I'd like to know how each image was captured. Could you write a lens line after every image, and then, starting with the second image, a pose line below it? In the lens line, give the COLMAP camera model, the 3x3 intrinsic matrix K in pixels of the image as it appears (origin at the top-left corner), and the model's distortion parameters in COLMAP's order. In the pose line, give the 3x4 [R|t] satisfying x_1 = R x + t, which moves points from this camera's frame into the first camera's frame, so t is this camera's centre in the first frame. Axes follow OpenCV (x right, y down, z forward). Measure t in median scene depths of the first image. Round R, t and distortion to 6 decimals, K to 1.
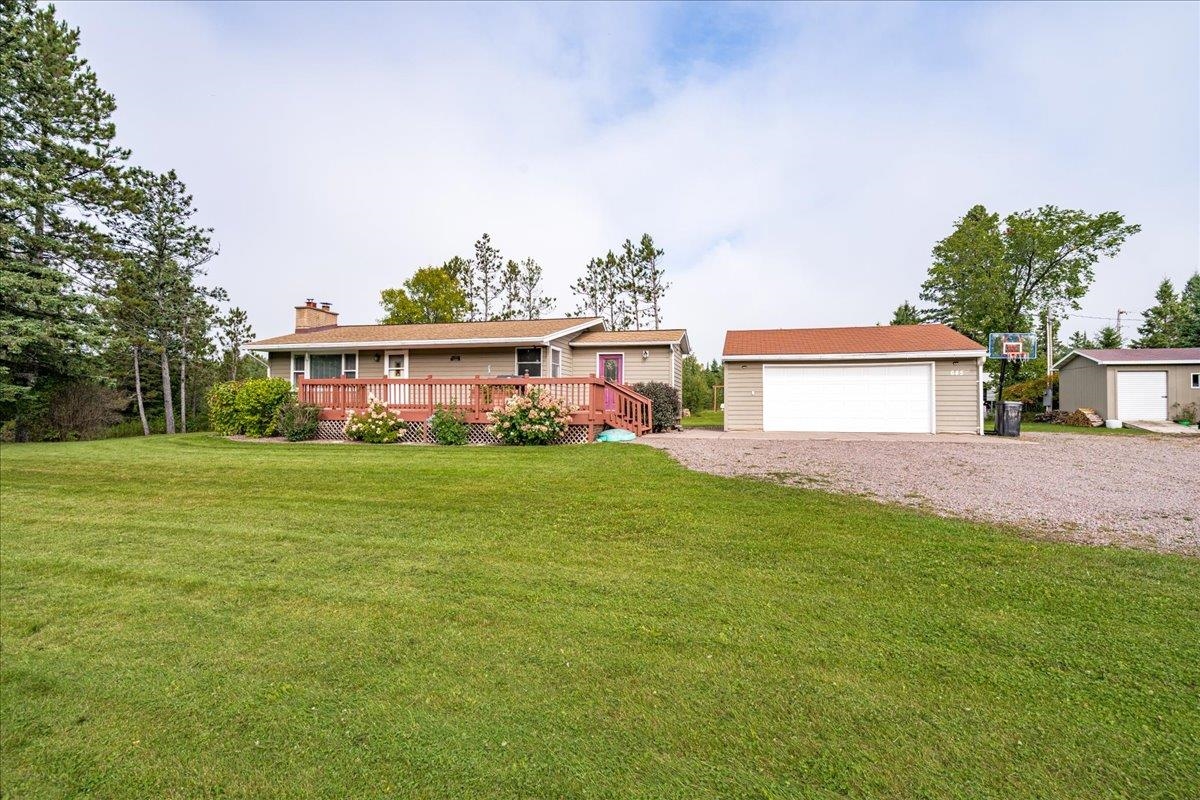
lens RADIAL K [[580.8, 0, 600.0], [0, 580.8, 400.0], [0, 0, 1]] dist [0.000421, 0.000853]
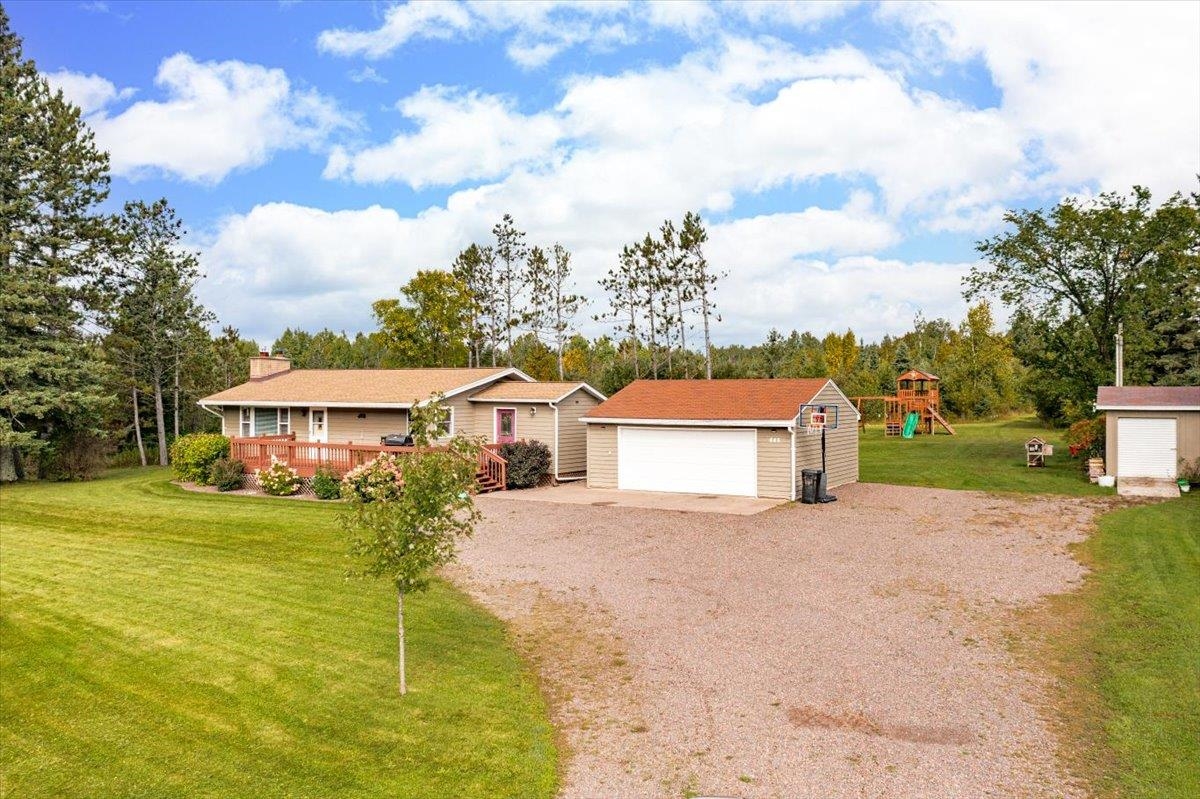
lens RADIAL K [[990.8, 0, 599.4], [0, 990.8, 388.7], [0, 0, 1]] dist [0.003322, -0.004228]
pose [[0.965142, -0.002143, -0.261716, 0.642238], [0.005388, 0.999917, 0.011680, -0.134272], [0.261670, -0.012683, 0.965074, -0.665361]]
